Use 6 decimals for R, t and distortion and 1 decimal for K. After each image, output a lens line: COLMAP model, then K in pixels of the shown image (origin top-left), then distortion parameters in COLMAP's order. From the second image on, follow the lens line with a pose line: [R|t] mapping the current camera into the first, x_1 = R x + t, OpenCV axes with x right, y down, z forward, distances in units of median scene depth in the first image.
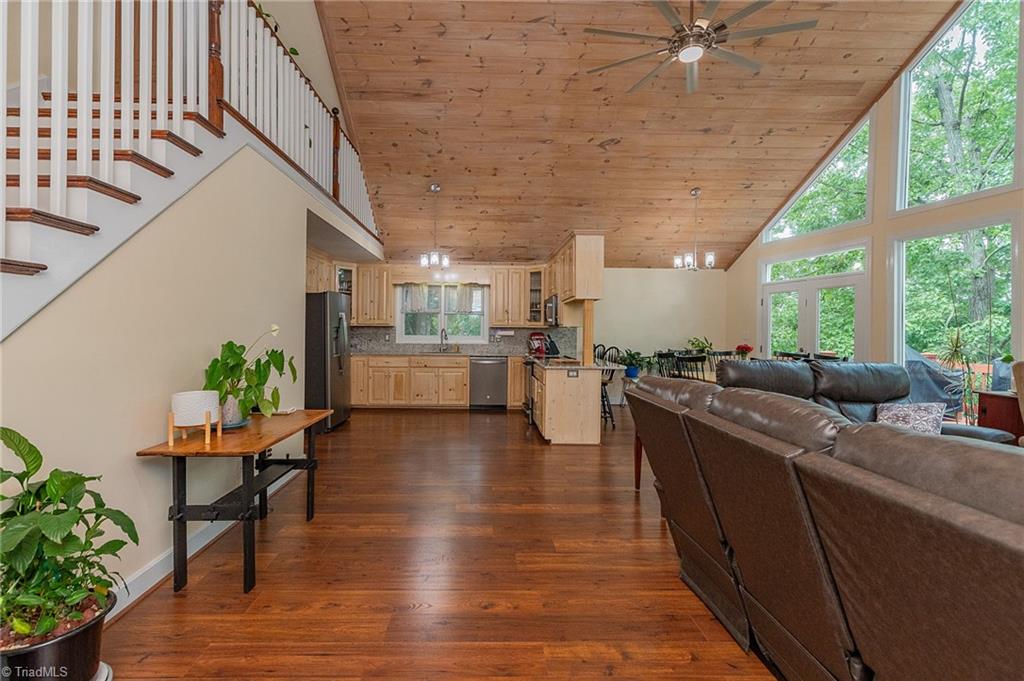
lens RADIAL K [[456.0, 0, 485.6], [0, 456.0, 331.9], [0, 0, 1]] dist [0.007746, -0.000388]
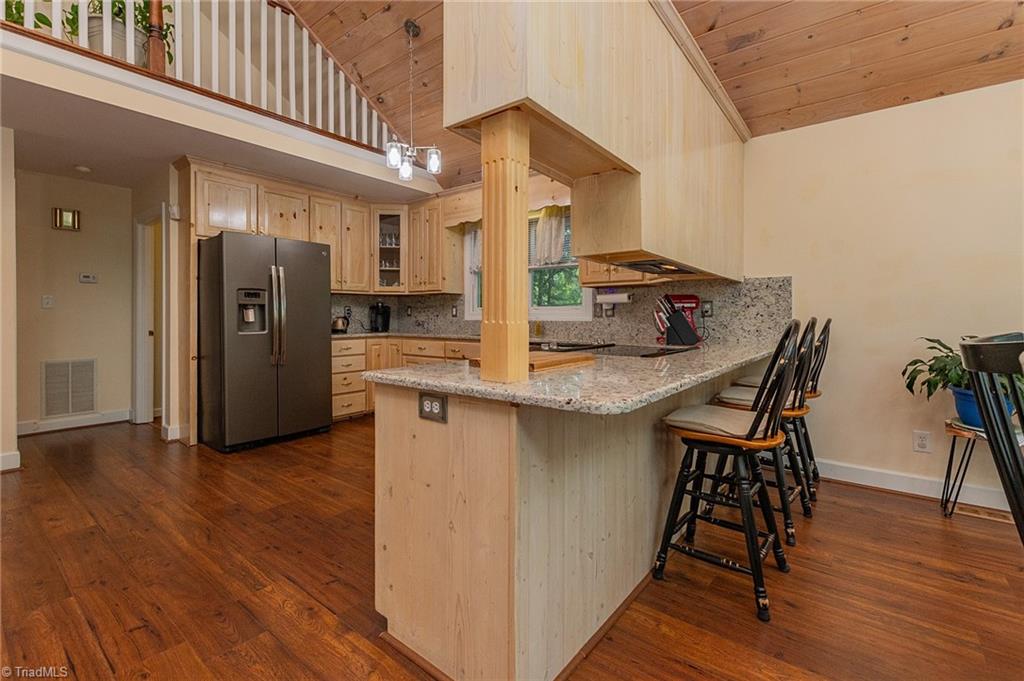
lens RADIAL K [[451.1, 0, 508.8], [0, 451.1, 318.3], [0, 0, 1]] dist [0.002509, -0.000707]
pose [[0.773781, -0.007924, -0.633403, 0.306859], [0.003779, 0.999962, -0.007893, 0.032319], [0.633442, 0.003714, 0.773782, 0.639066]]
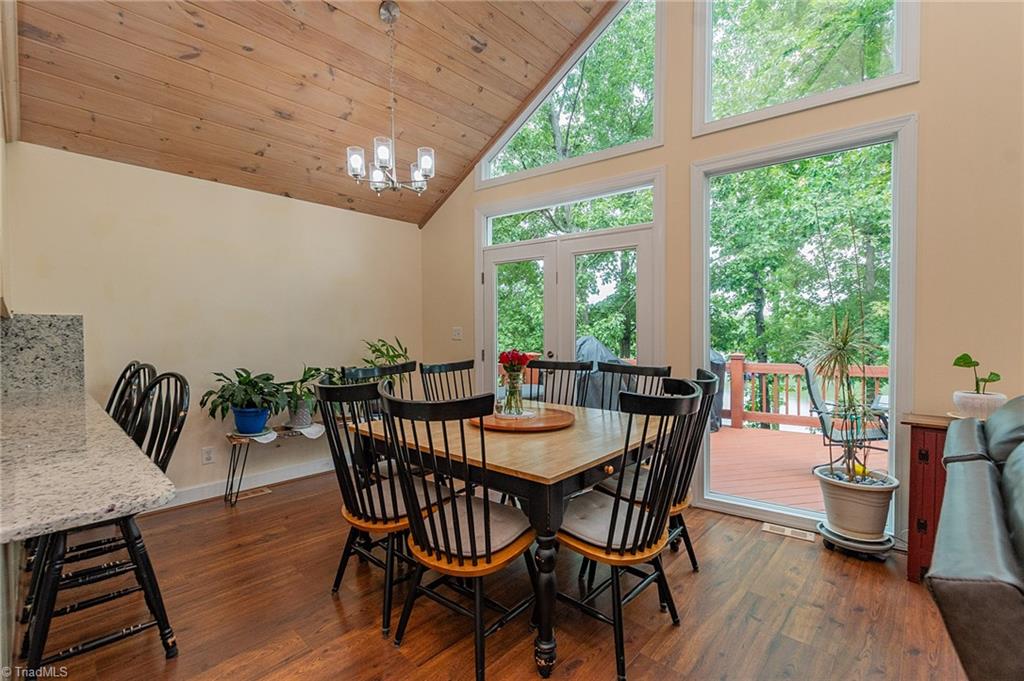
lens RADIAL K [[449.9, 0, 518.1], [0, 449.9, 342.9], [0, 0, 1]] dist [0.003933, -0.000529]
pose [[0.687049, -0.028116, 0.726067, 0.210662], [0.015736, 0.999592, 0.023818, 0.008842], [-0.726441, -0.004939, 0.687211, 0.591003]]
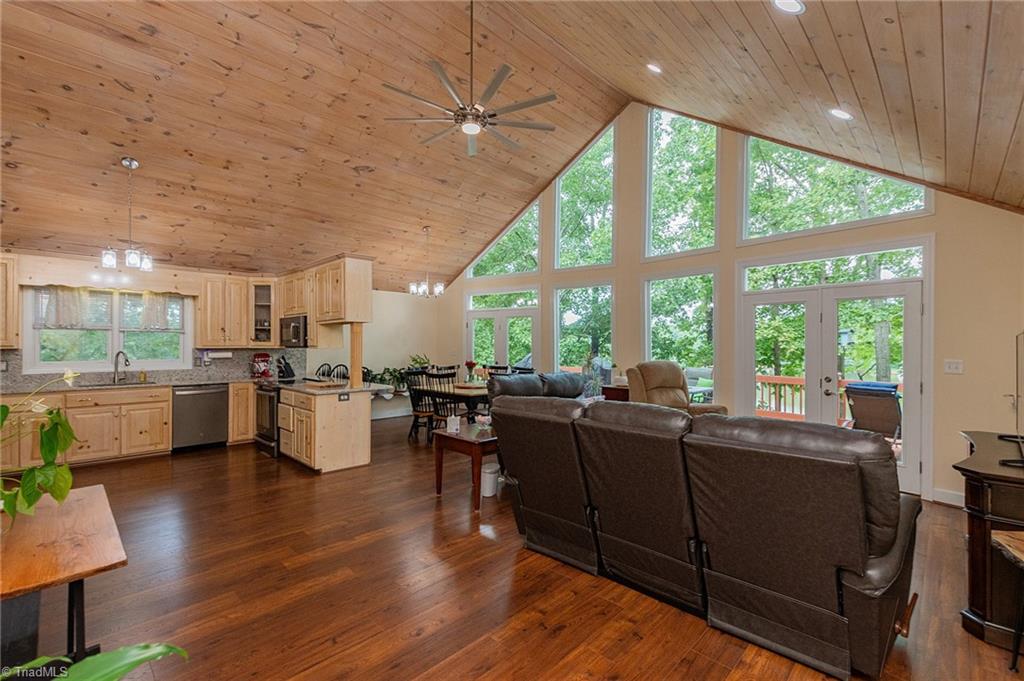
lens RADIAL K [[449.9, 0, 518.1], [0, 449.9, 342.9], [0, 0, 1]] dist [0.003933, -0.000529]
pose [[0.706488, -0.006422, 0.707696, -0.179192], [0.007855, 0.999968, 0.001232, -0.018830], [-0.707681, 0.004688, 0.706516, 0.035984]]
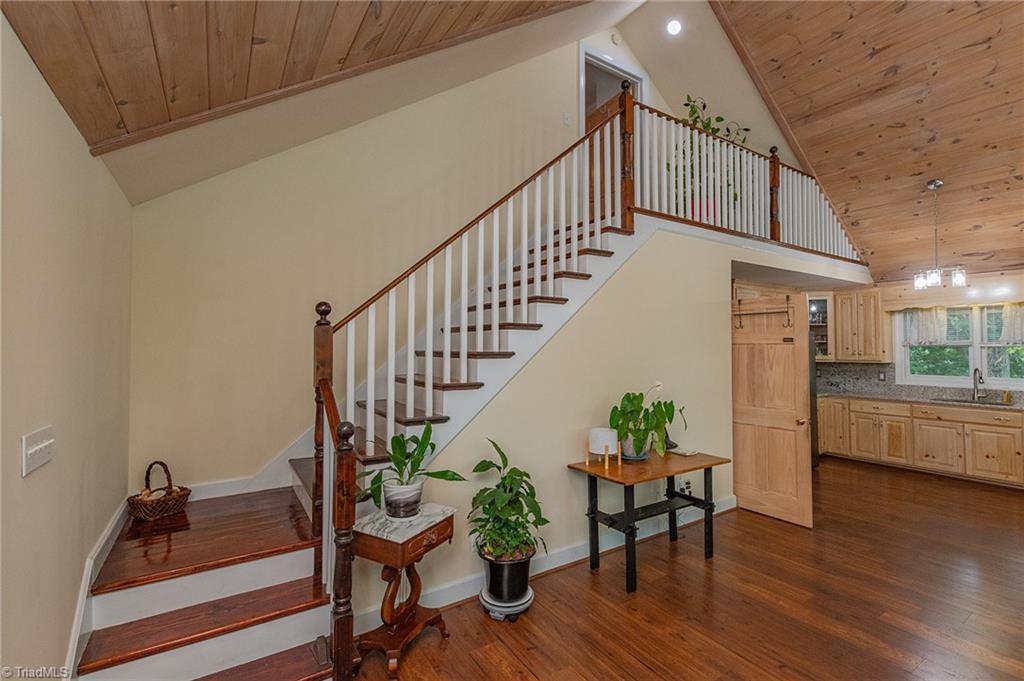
lens RADIAL K [[450.9, 0, 510.2], [0, 450.9, 334.8], [0, 0, 1]] dist [0.001322, -0.000484]
pose [[0.533368, -0.034842, -0.845166, 0.134503], [0.000746, 0.999170, -0.040719, -0.035229], [0.845883, 0.021088, 0.532951, 0.009024]]
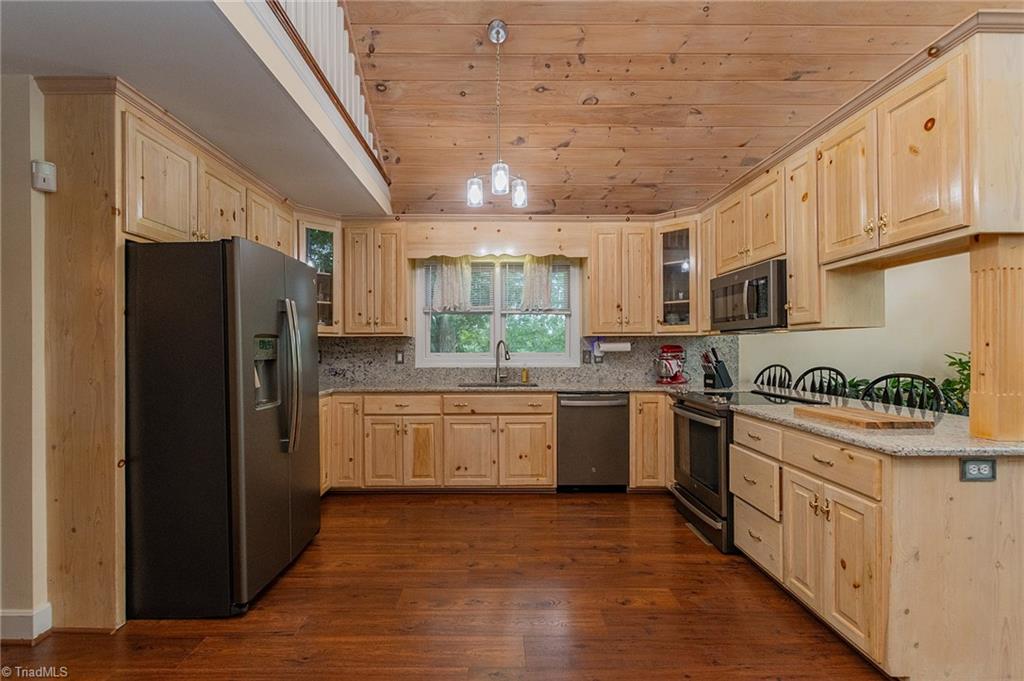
lens RADIAL K [[448.9, 0, 495.8], [0, 448.9, 347.0], [0, 0, 1]] dist [0.000934, -0.000618]
pose [[0.999786, -0.013353, -0.015794, -0.105100], [0.013311, 0.999908, -0.002715, 0.002741], [0.015829, 0.002504, 0.999872, 0.532316]]
